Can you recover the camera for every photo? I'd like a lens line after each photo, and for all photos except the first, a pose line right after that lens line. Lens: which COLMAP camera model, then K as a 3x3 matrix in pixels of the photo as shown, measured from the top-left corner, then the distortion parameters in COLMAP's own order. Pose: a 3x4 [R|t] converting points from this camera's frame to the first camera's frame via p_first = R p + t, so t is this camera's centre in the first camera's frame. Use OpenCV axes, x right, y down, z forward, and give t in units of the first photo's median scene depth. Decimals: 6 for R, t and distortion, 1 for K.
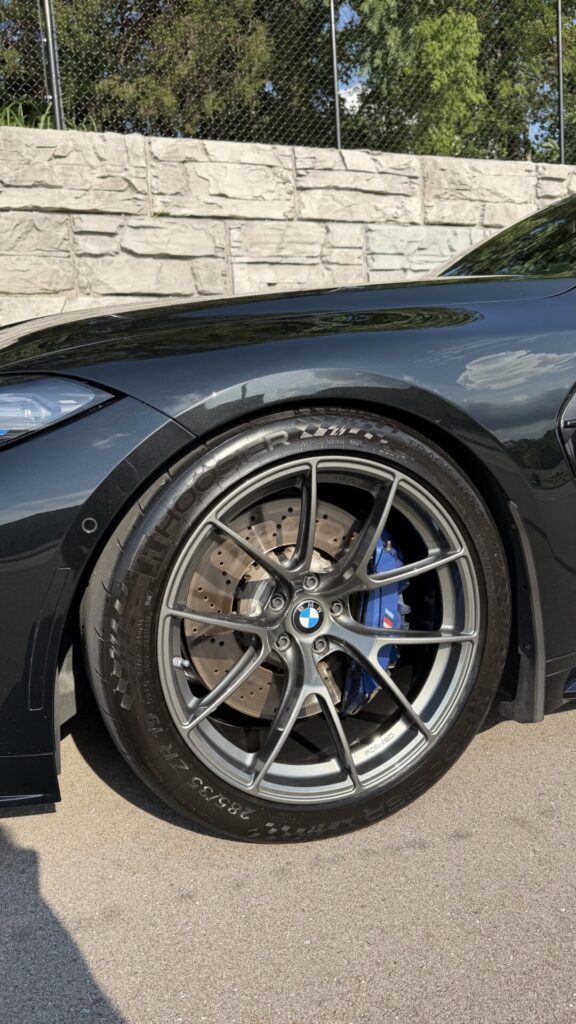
lens RADIAL K [[721.8, 0, 288.5], [0, 721.8, 510.5], [0, 0, 1]] dist [0.033299, -0.004497]
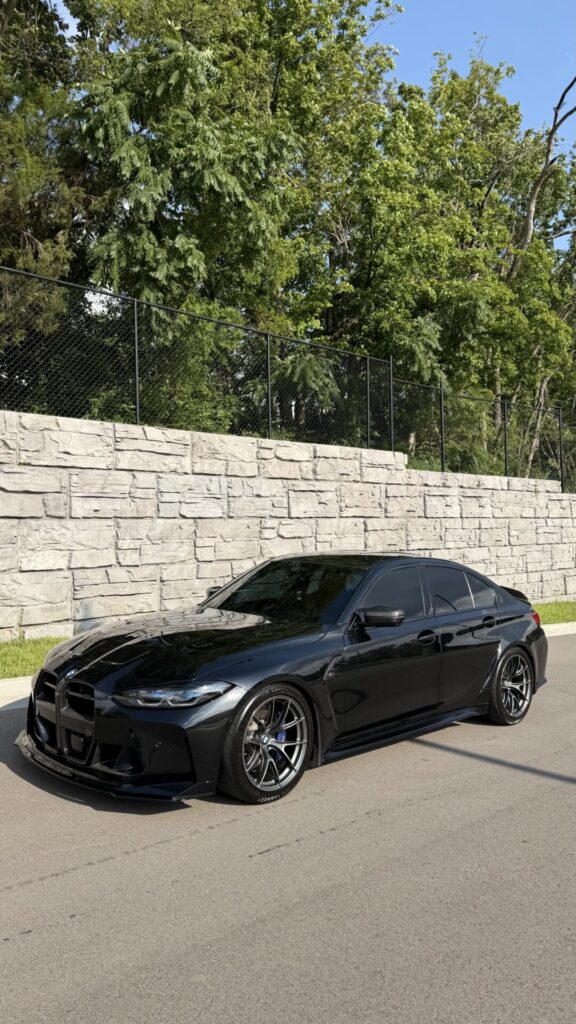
lens RADIAL K [[721.8, 0, 288.8], [0, 721.8, 511.8], [0, 0, 1]] dist [0.033299, -0.004497]
pose [[0.906021, 0.054178, 0.419752, -0.293947], [0.010060, 0.988736, -0.149331, -0.088616], [-0.423114, 0.139520, 0.895270, -0.497422]]
